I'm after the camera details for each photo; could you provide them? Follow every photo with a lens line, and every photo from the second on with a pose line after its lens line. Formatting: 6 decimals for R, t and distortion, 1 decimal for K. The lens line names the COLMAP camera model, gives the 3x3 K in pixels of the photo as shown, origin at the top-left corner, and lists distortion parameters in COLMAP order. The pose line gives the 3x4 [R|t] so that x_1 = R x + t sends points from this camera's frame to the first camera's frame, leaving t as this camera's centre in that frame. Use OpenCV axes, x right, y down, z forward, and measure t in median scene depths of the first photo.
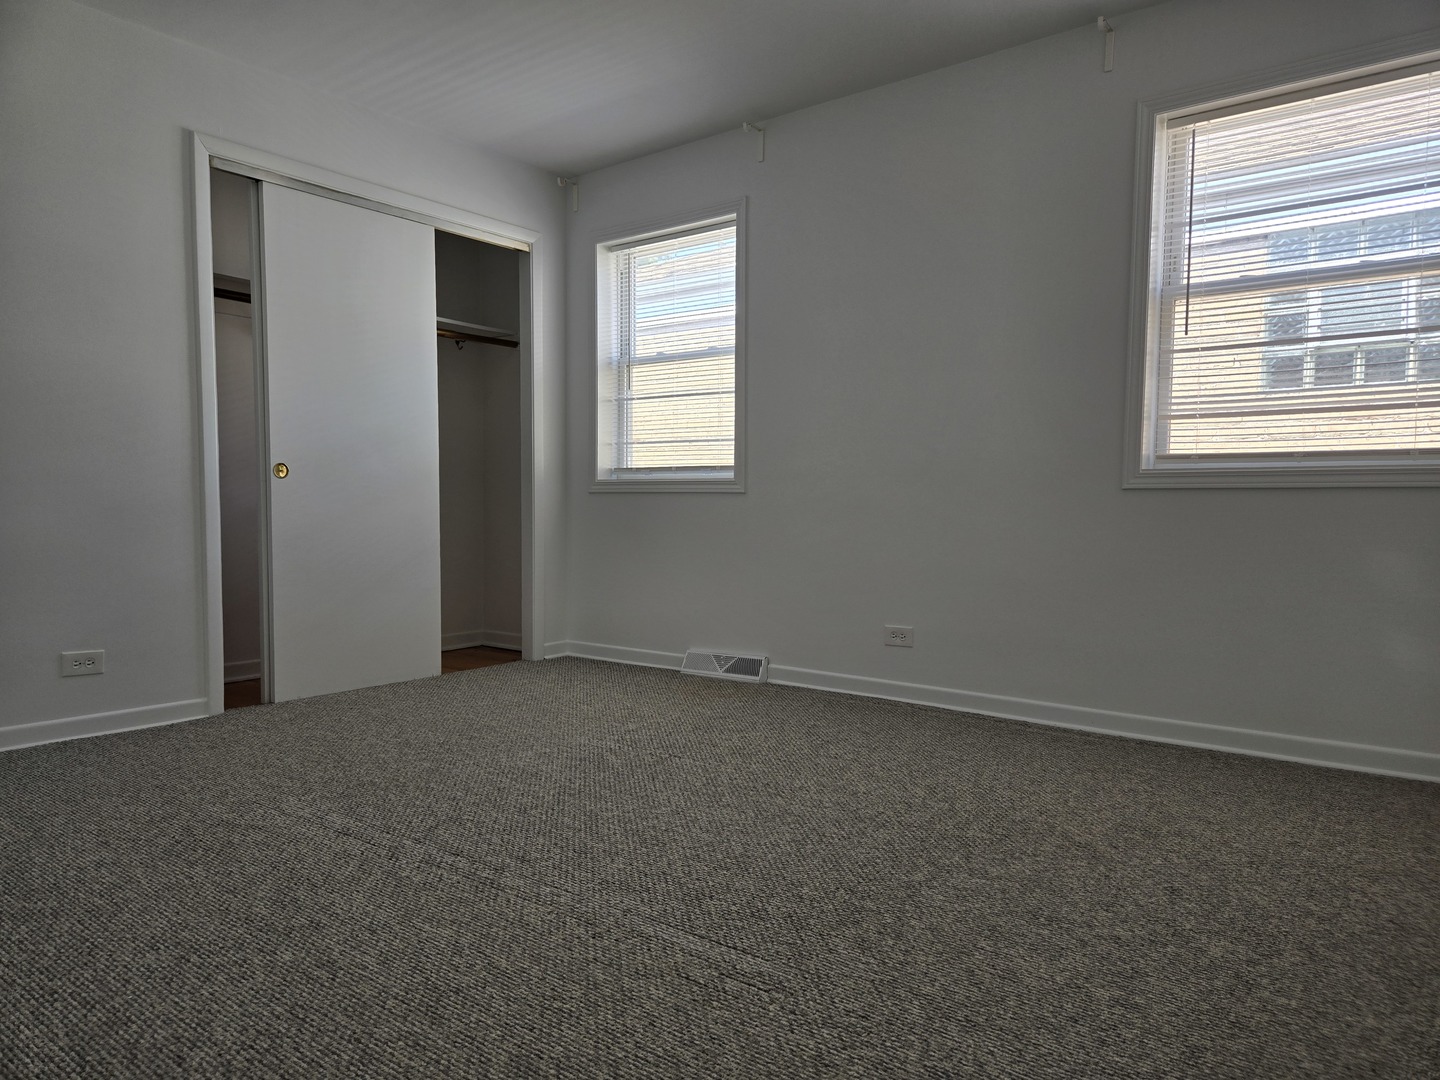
lens RADIAL K [[963.4, 0, 719.6], [0, 963.4, 549.9], [0, 0, 1]] dist [0.073446, -0.063509]
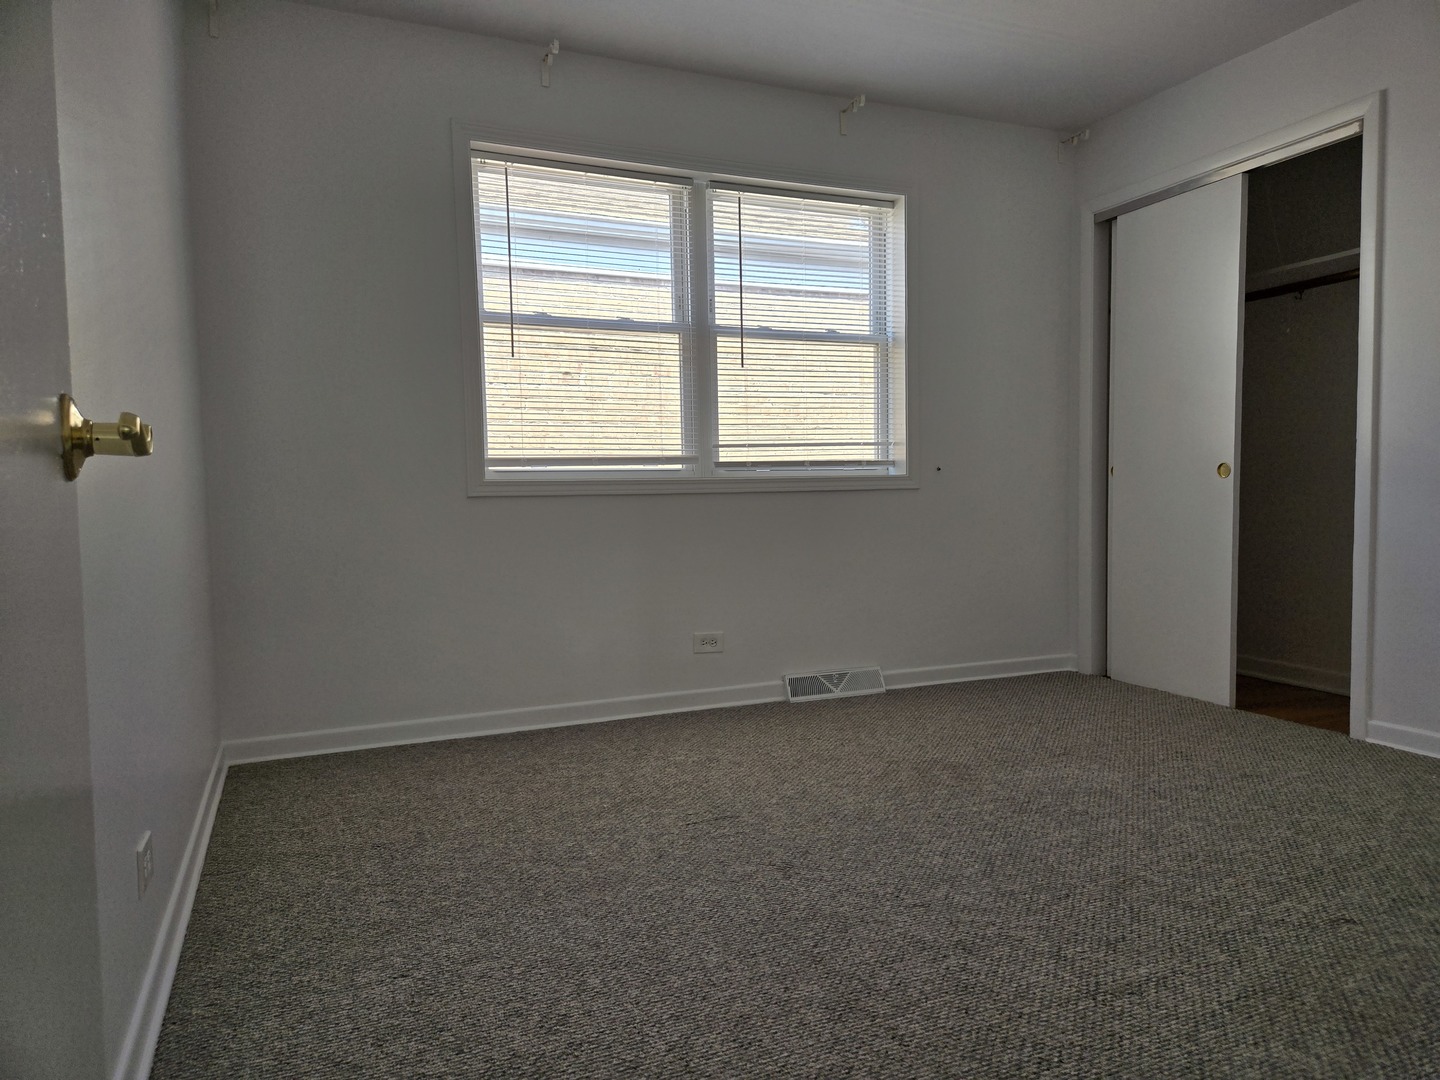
lens RADIAL K [[963.4, 0, 719.6], [0, 963.4, 549.9], [0, 0, 1]] dist [0.073446, -0.063509]
pose [[0.499212, -0.057315, 0.864582, -0.825716], [0.068740, 0.997285, 0.026422, -0.037309], [-0.863749, 0.046241, 0.501796, 0.632952]]
